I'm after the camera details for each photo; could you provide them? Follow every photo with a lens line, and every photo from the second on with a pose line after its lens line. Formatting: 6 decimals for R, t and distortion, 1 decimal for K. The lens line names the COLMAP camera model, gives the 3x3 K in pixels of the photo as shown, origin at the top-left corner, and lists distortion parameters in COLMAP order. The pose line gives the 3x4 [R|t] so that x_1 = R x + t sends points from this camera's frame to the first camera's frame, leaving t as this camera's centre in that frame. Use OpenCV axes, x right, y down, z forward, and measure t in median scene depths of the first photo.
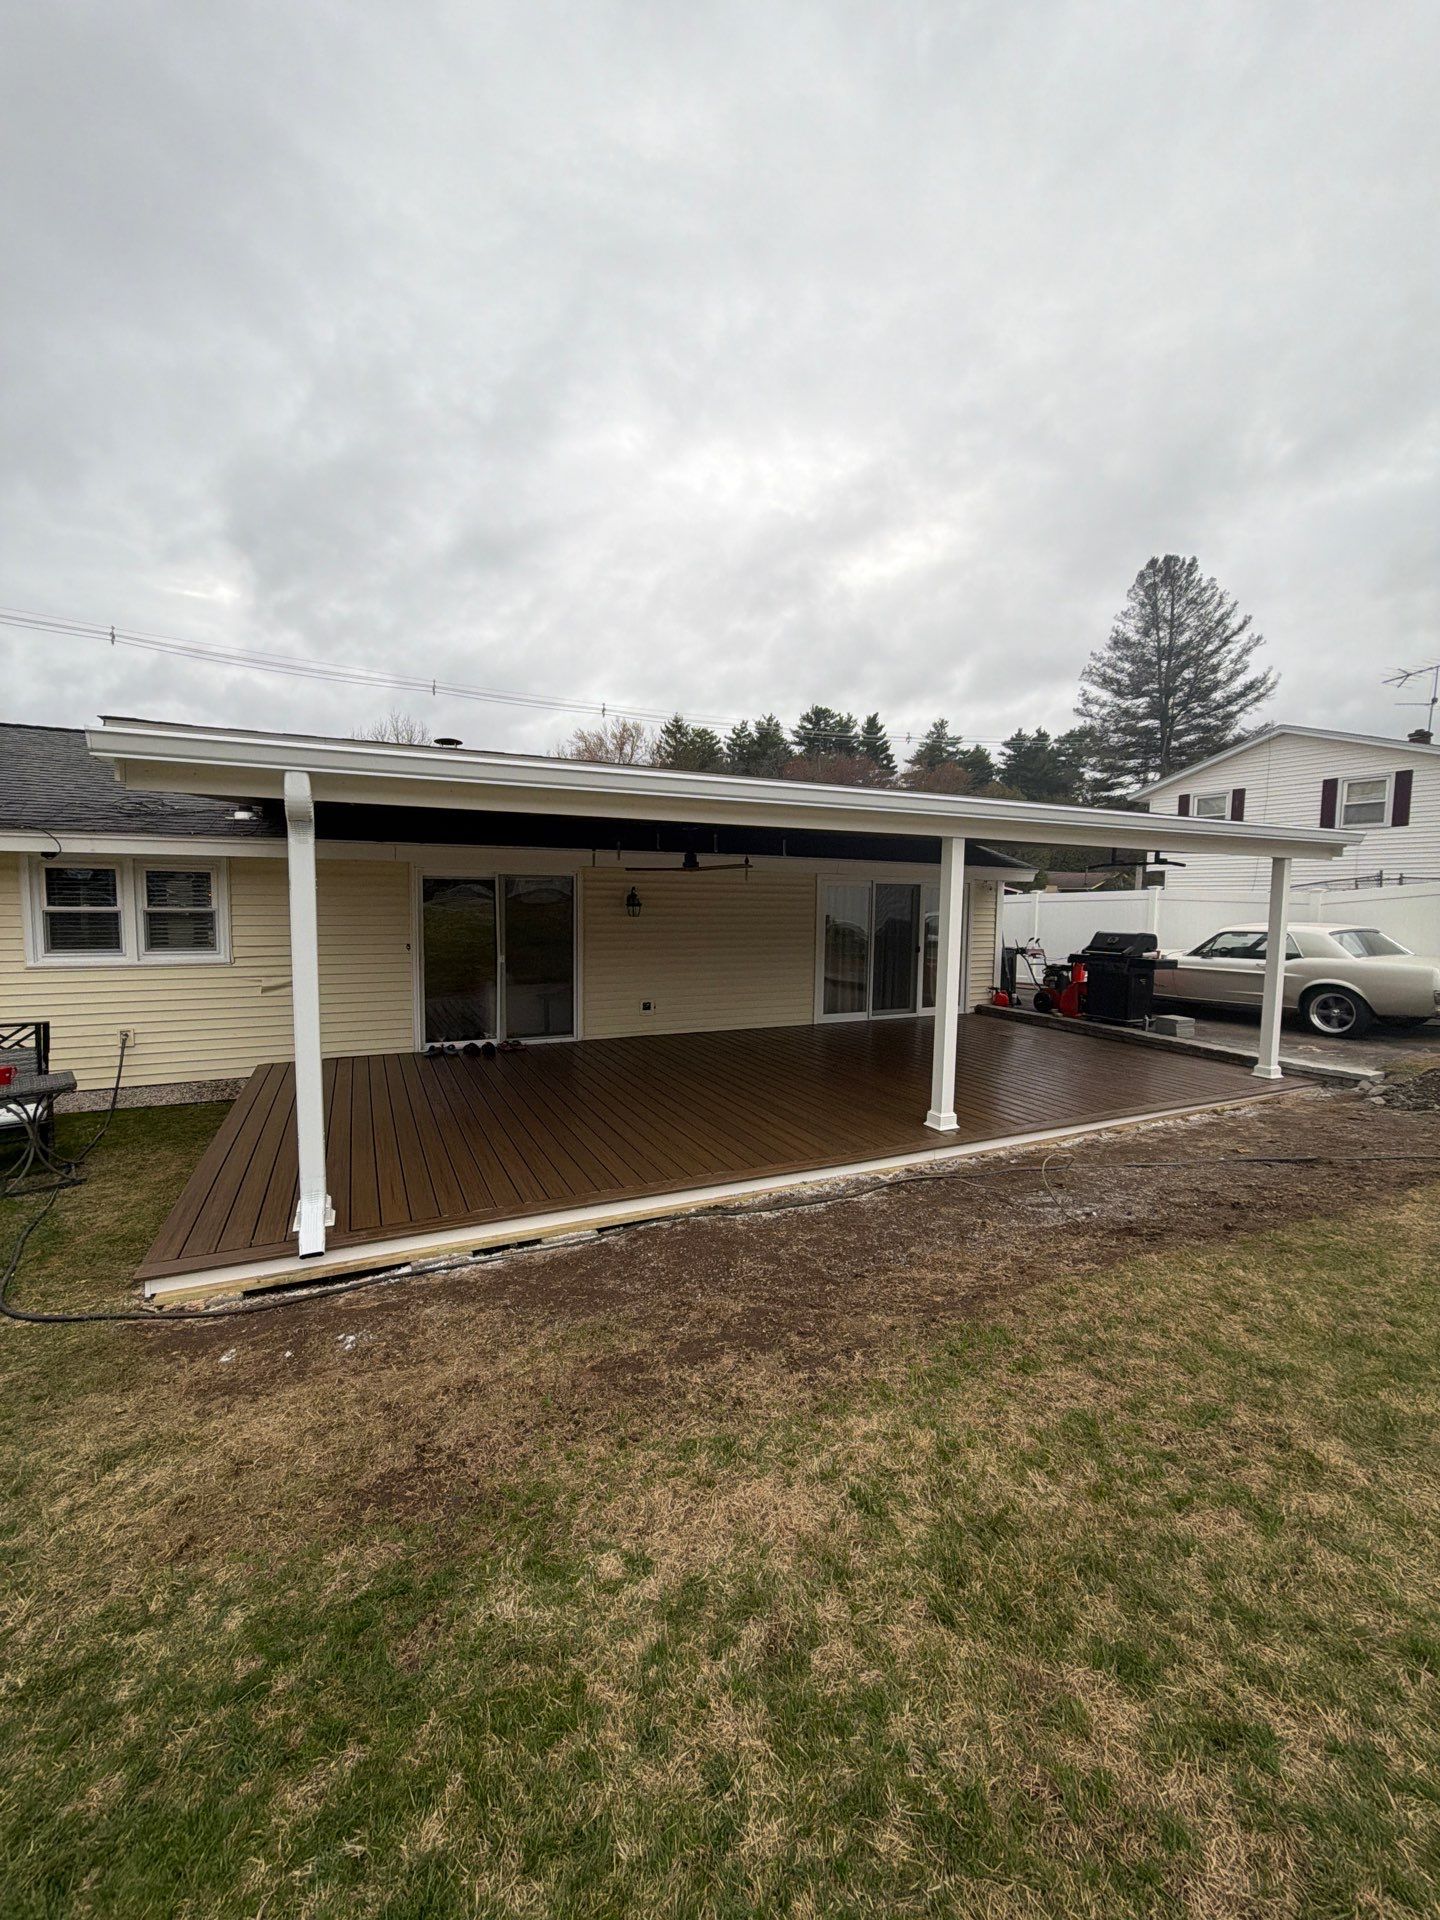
lens RADIAL K [[758.8, 0, 720.9], [0, 758.8, 961.5], [0, 0, 1]] dist [-0.001809, 0.000498]
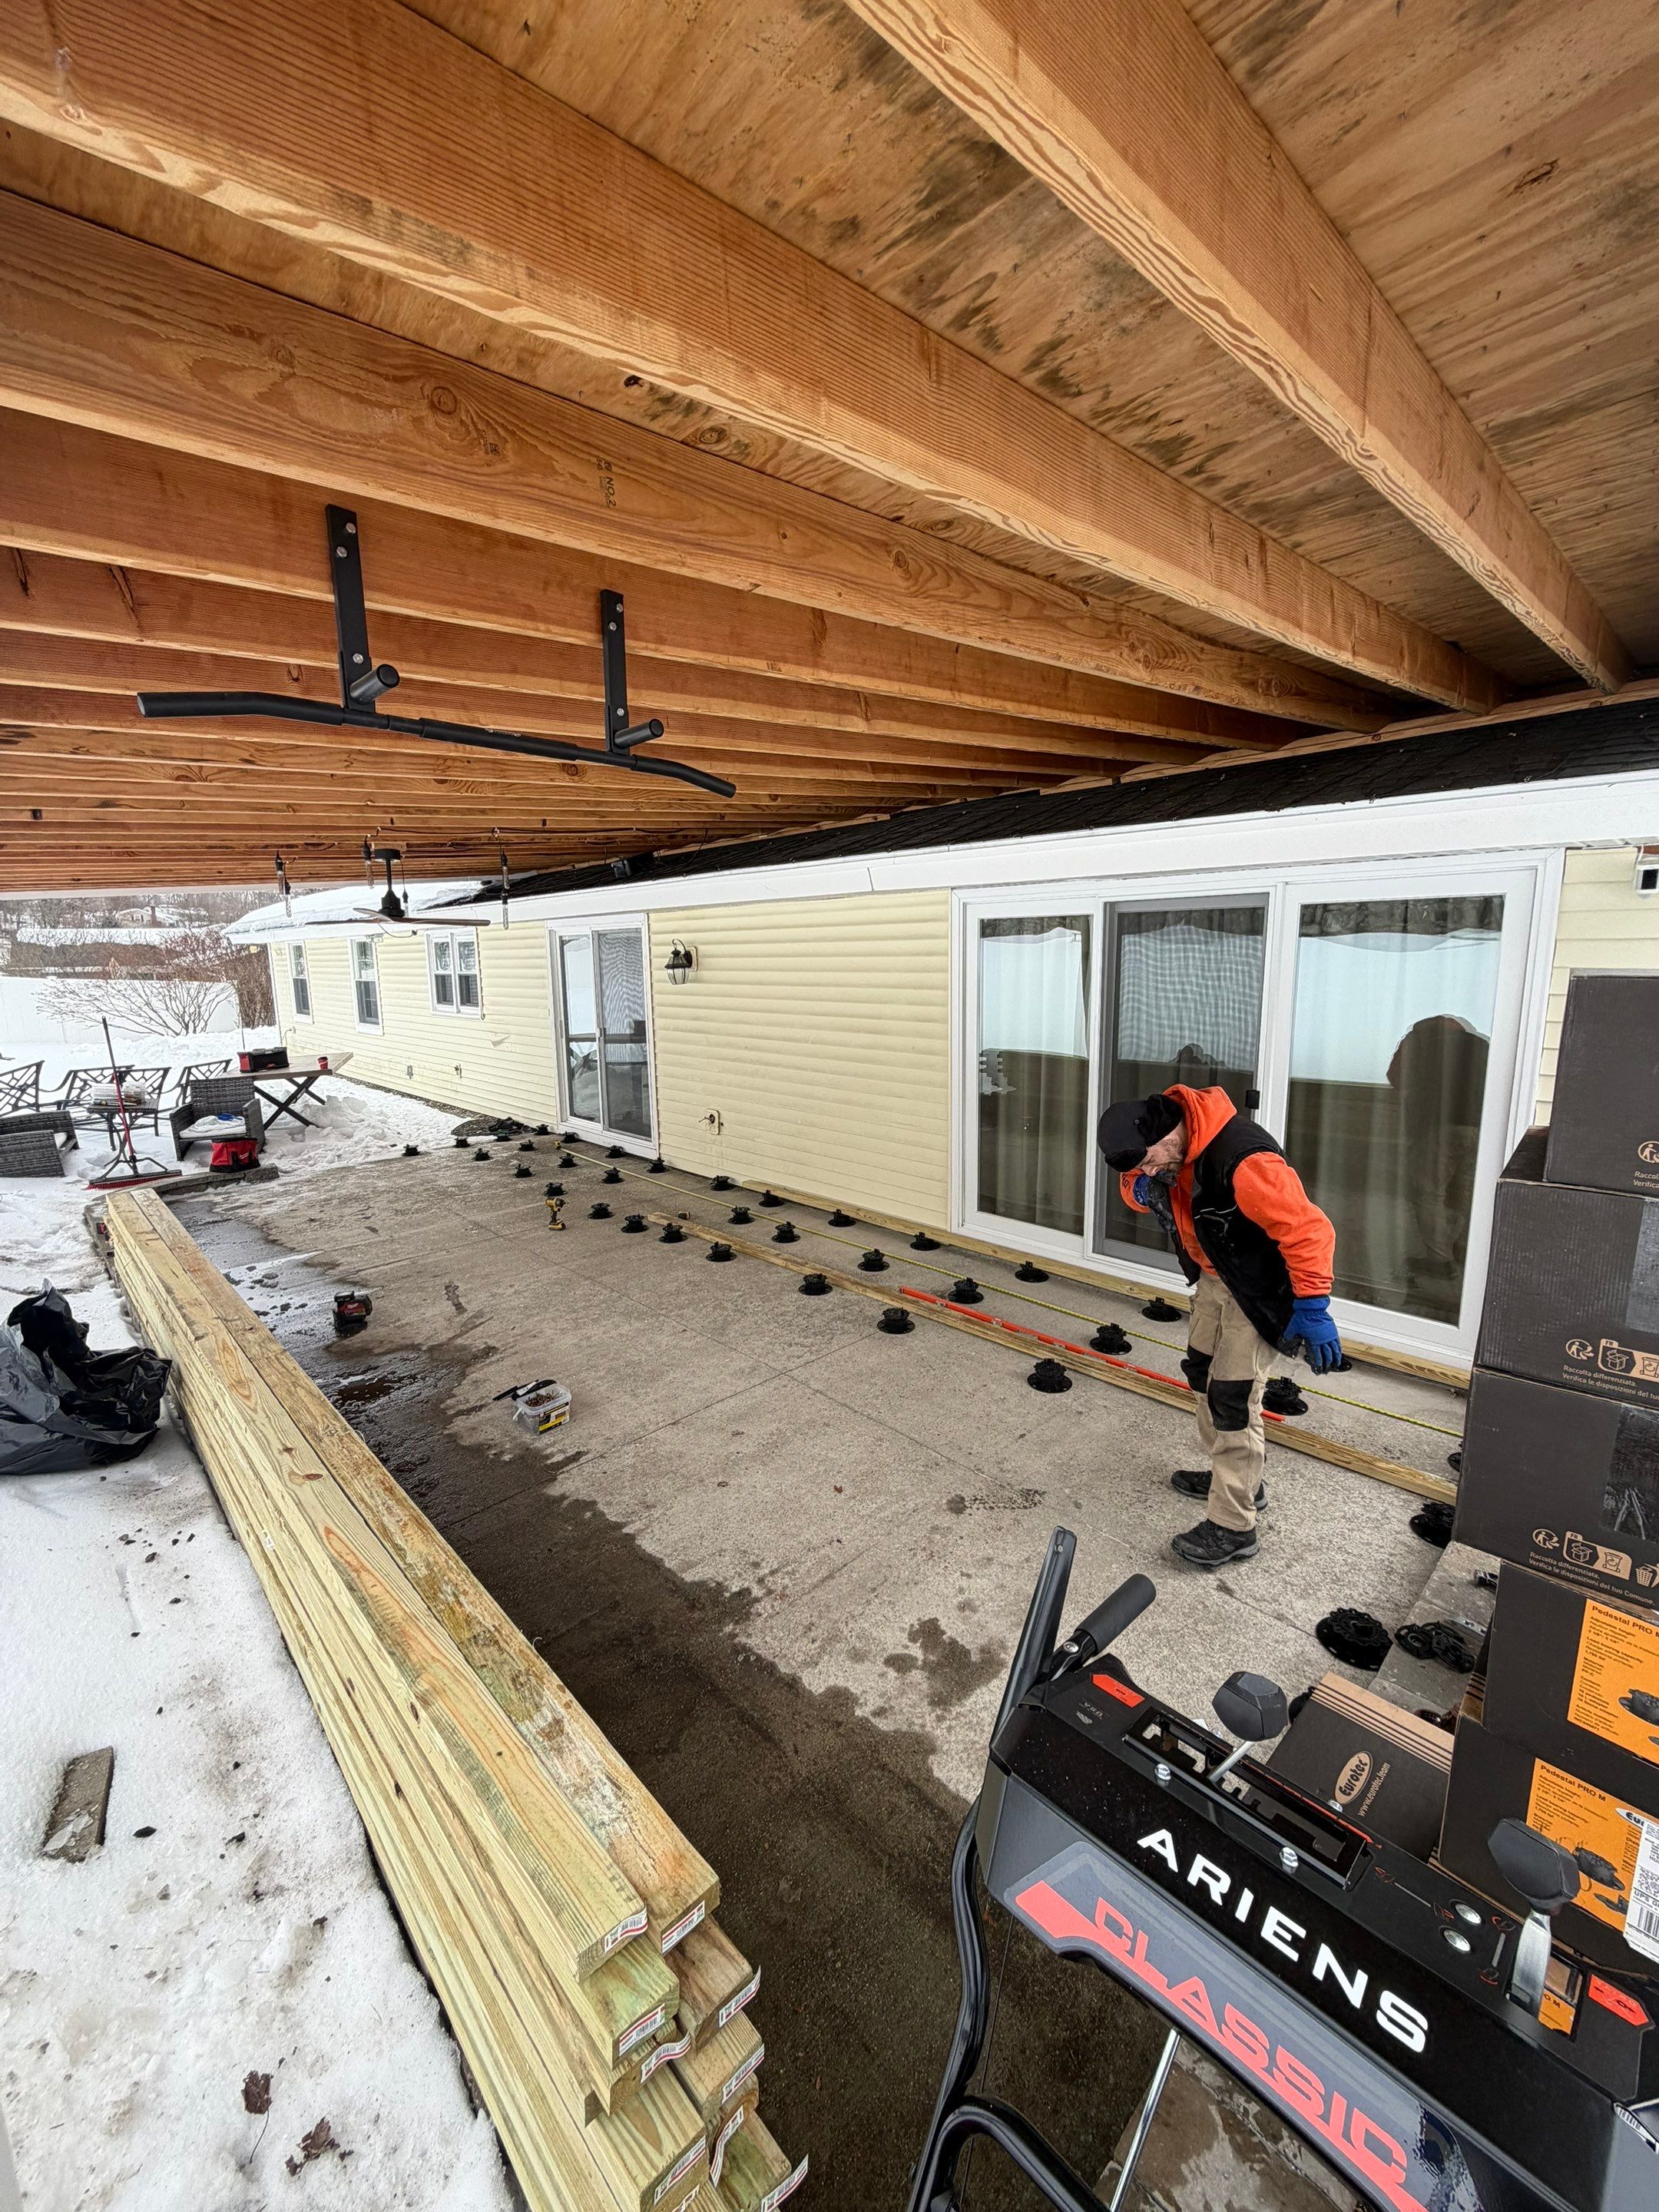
lens RADIAL K [[874.2, 0, 824.5], [0, 874.2, 1100.4], [0, 0, 1]] dist [-0.001809, 0.000498]
pose [[0.321274, 0.145204, -0.935788, 0.675501], [-0.053015, 0.989383, 0.135319, -0.069377], [0.945501, 0.006136, 0.325561, 0.878620]]
